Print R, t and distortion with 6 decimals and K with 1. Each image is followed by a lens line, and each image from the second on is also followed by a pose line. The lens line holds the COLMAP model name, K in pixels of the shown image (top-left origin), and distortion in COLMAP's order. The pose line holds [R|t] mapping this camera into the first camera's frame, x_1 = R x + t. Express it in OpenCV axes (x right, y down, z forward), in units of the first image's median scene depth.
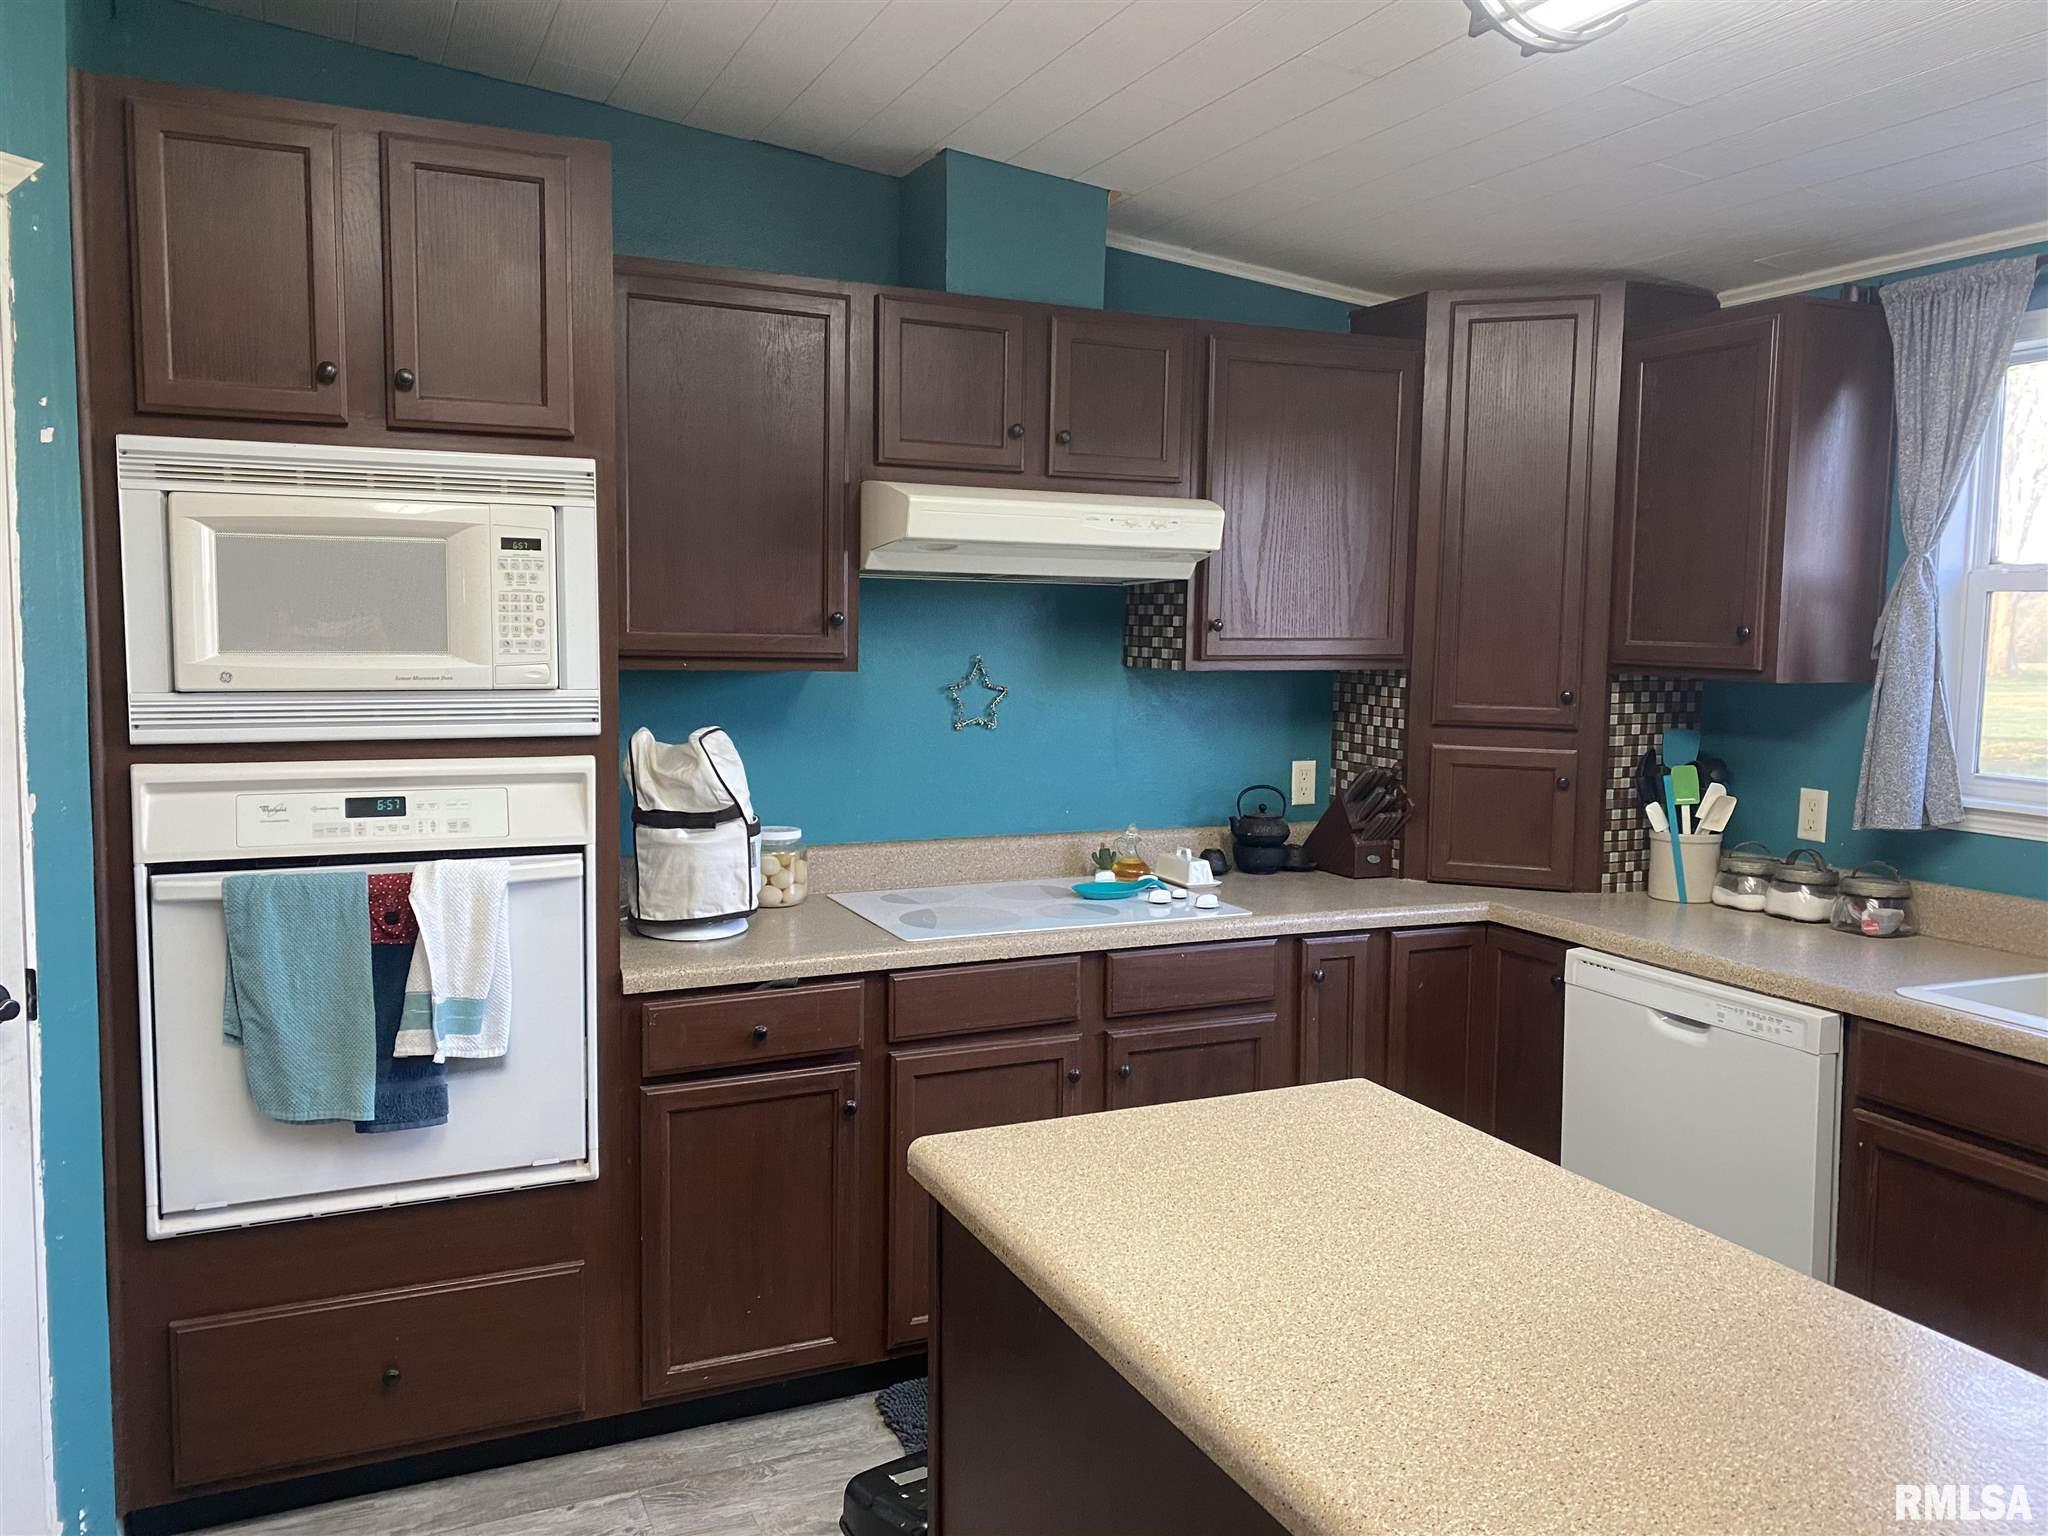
lens RADIAL K [[1550.2, 0, 1028.6], [0, 1550.2, 756.5], [0, 0, 1]] dist [0.048810, -0.058200]
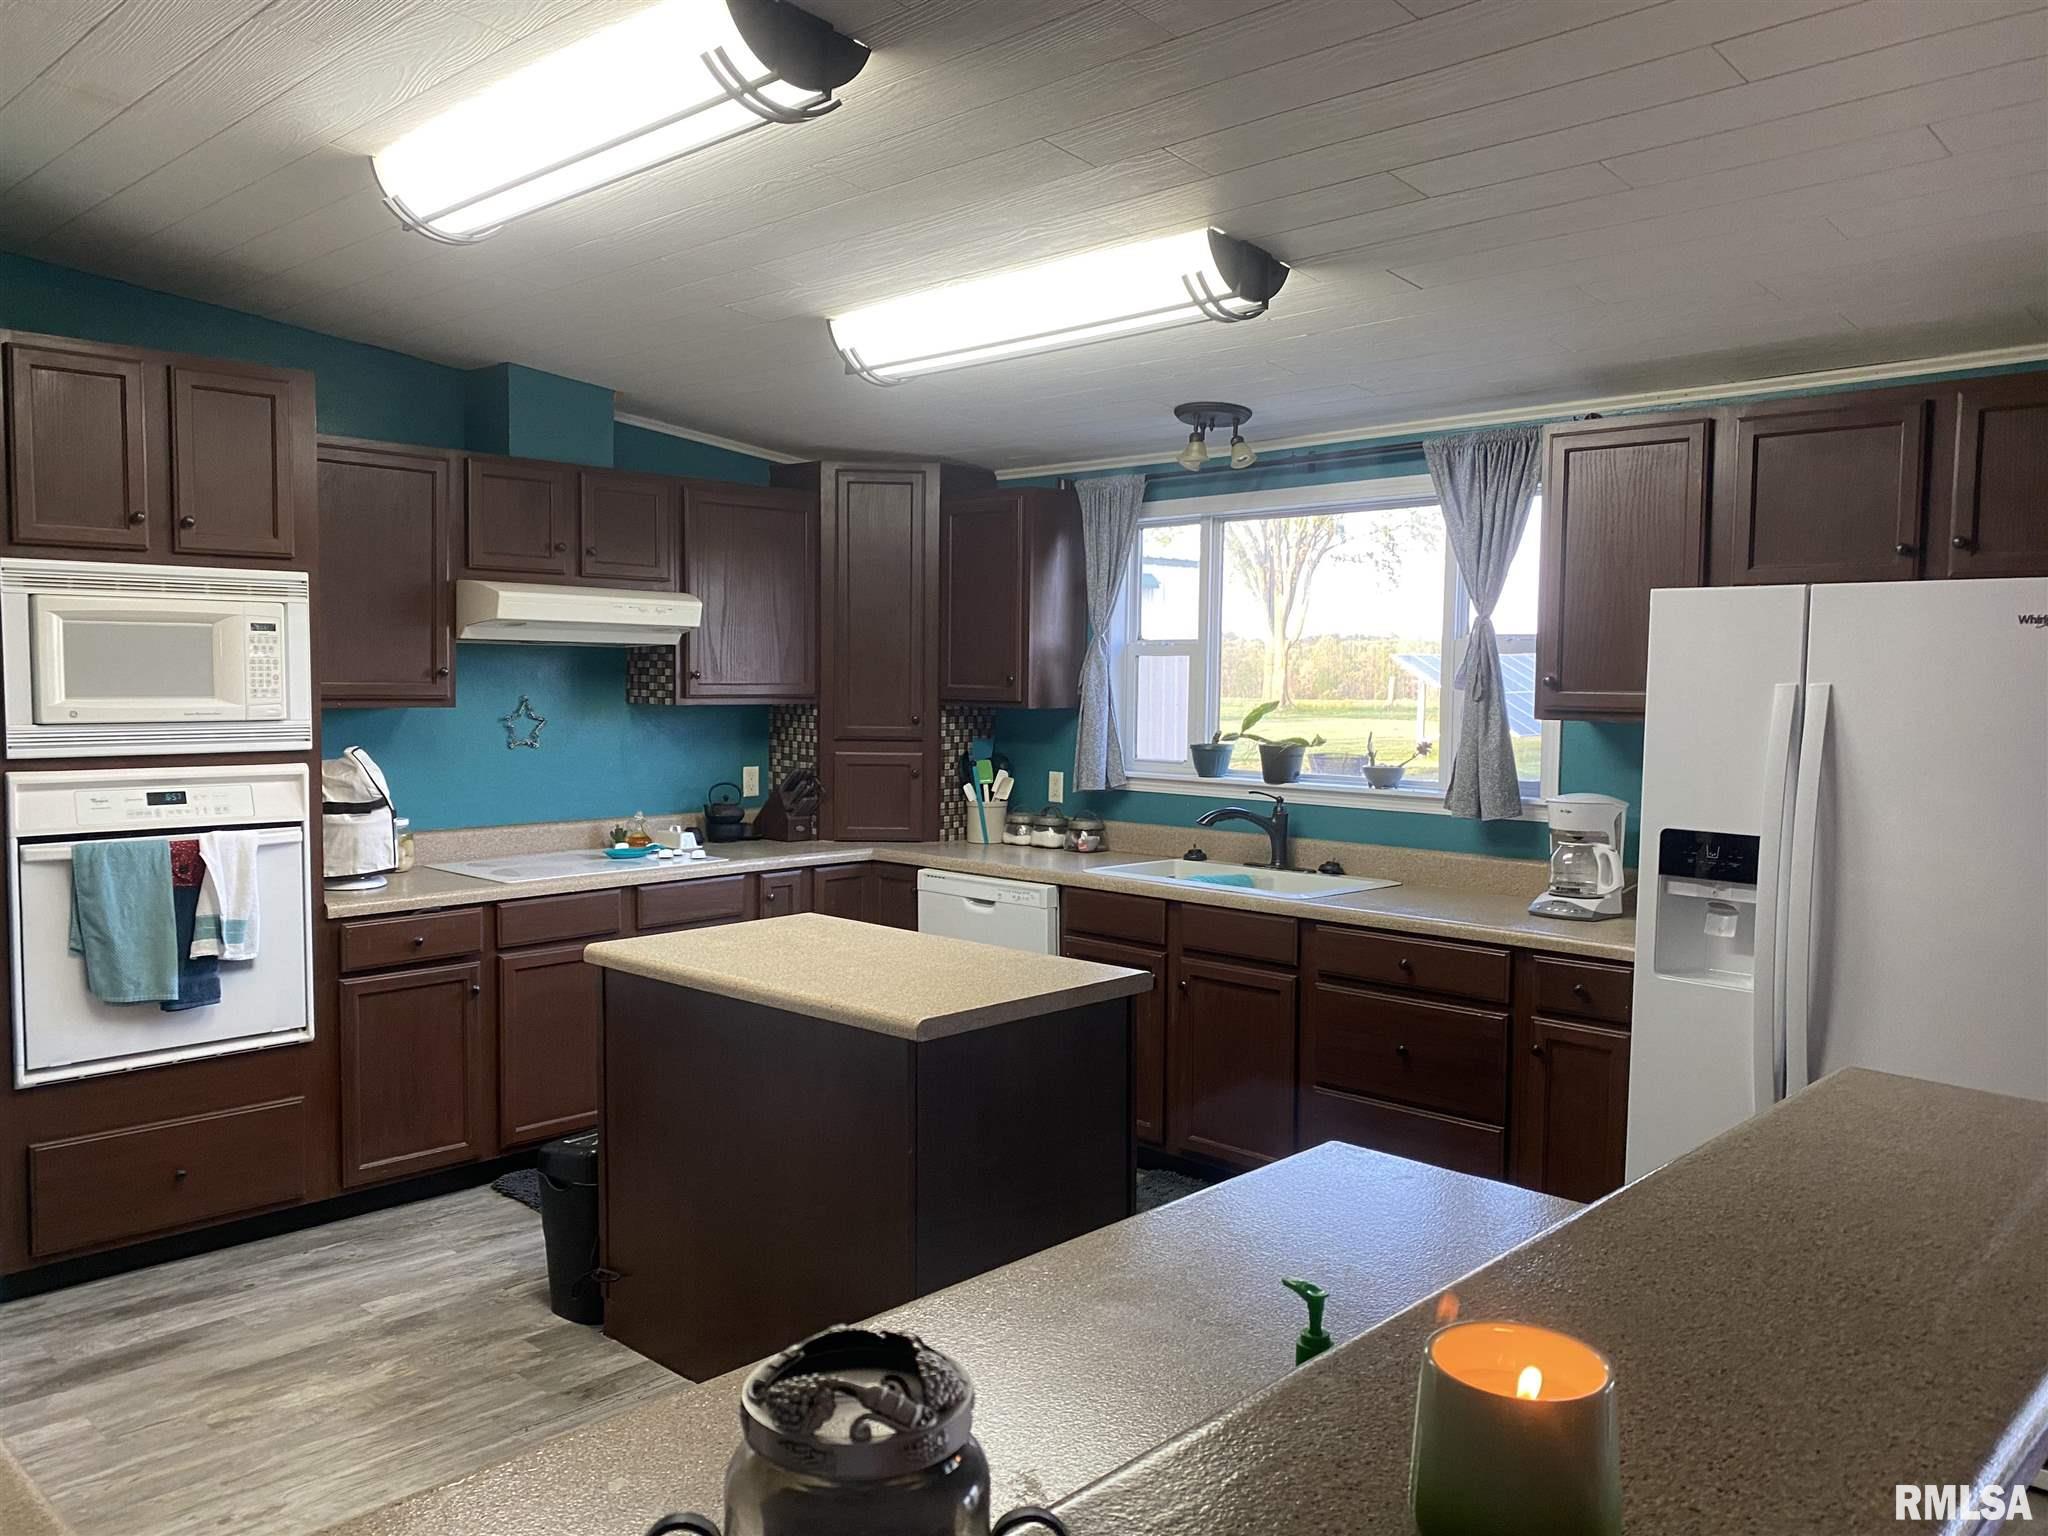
lens RADIAL K [[1550.2, 0, 1032.7], [0, 1550.2, 769.7], [0, 0, 1]] dist [0.048810, -0.058200]
pose [[0.925149, -0.027904, 0.378578, -0.171856], [0.035056, 0.999313, -0.012011, 0.042682], [-0.377983, 0.024384, 0.925492, -0.601726]]
